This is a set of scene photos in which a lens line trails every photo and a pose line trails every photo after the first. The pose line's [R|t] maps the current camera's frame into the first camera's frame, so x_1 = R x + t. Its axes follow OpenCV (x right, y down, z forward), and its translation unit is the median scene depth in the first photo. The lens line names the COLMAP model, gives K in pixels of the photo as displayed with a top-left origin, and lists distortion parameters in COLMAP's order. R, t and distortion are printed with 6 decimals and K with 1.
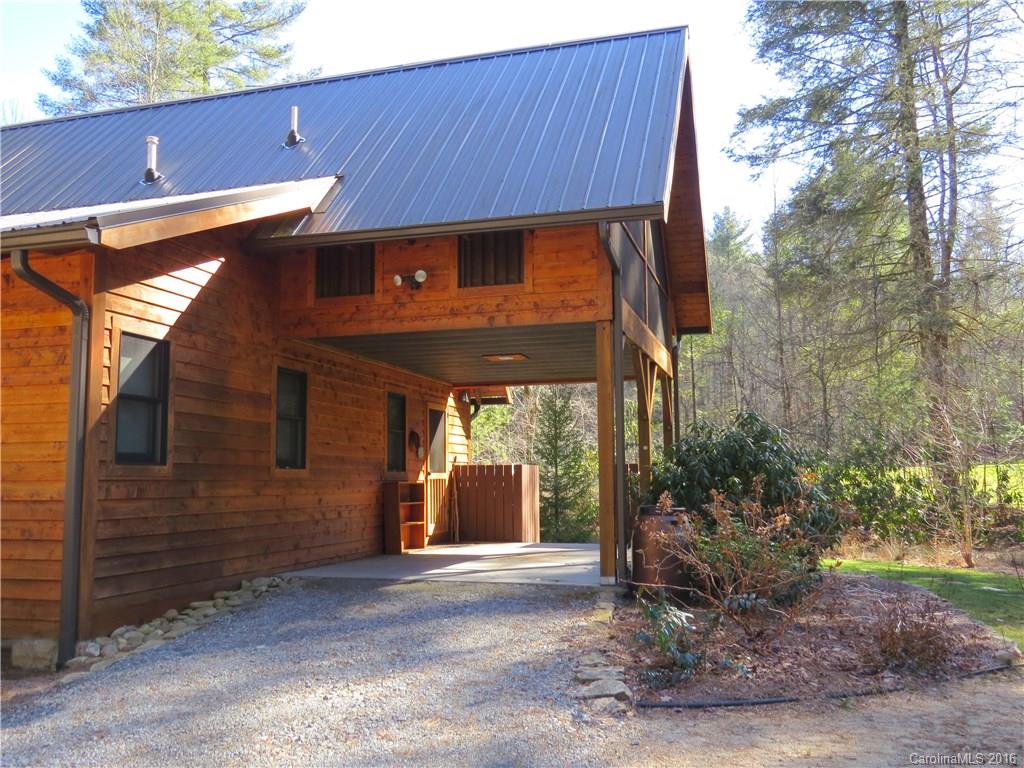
lens RADIAL K [[904.9, 0, 512.0], [0, 904.9, 384.0], [0, 0, 1]] dist [-0.011720, -0.008200]
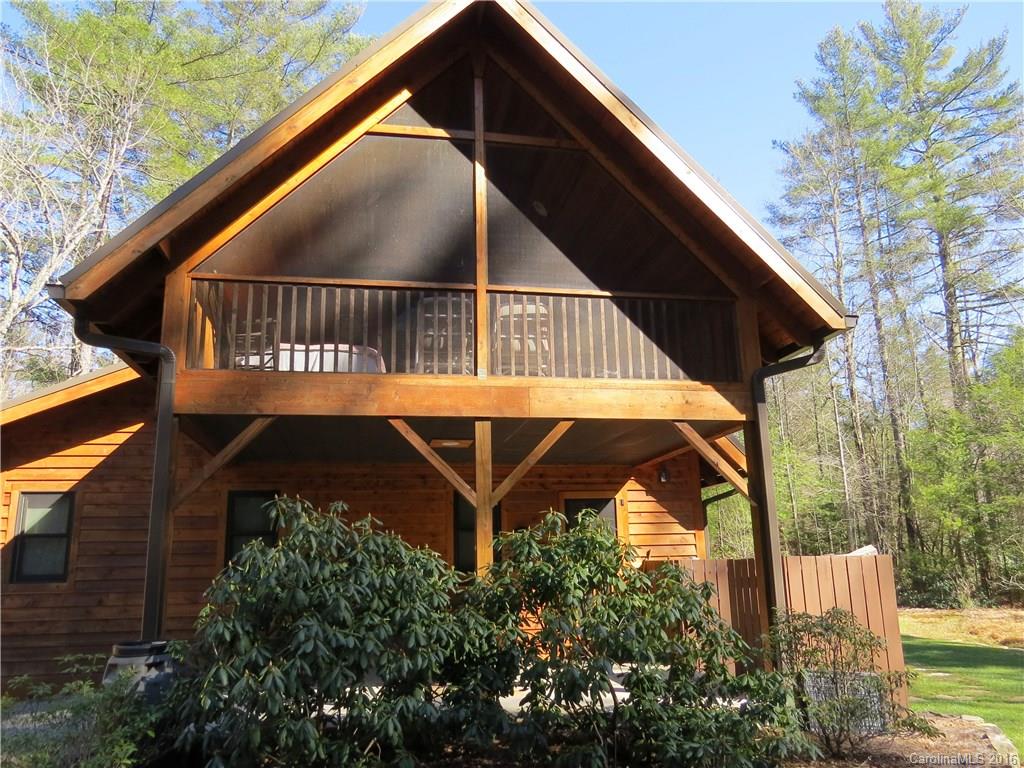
lens RADIAL K [[739.2, 0, 512.0], [0, 739.2, 384.0], [0, 0, 1]] dist [0.001201, 0.000621]
pose [[0.442069, -0.192506, -0.876080, 0.887423], [0.106078, 0.981065, -0.162048, 0.043875], [0.890687, -0.021297, 0.454118, 1.006667]]
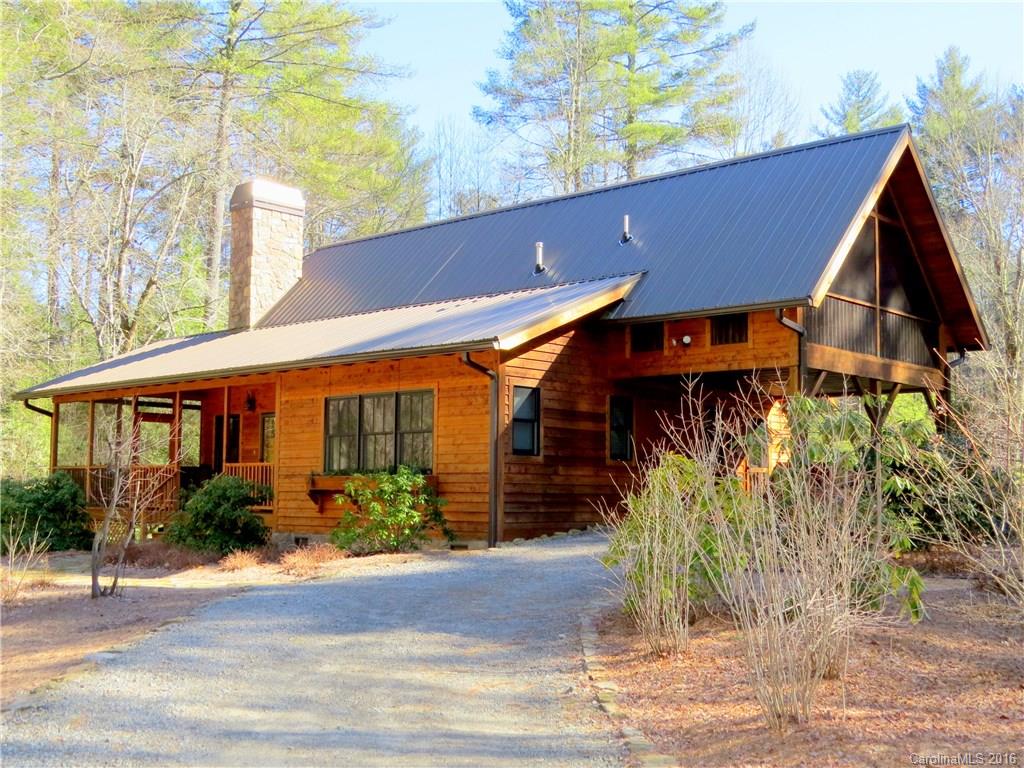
lens RADIAL K [[1221.3, 0, 512.0], [0, 1221.3, 384.0], [0, 0, 1]] dist [-0.004508, 0.010030]
pose [[0.895268, -0.022059, -0.444982, 0.615205], [0.029045, 0.999539, 0.008886, -0.072831], [0.444581, -0.020880, 0.895495, -1.134480]]
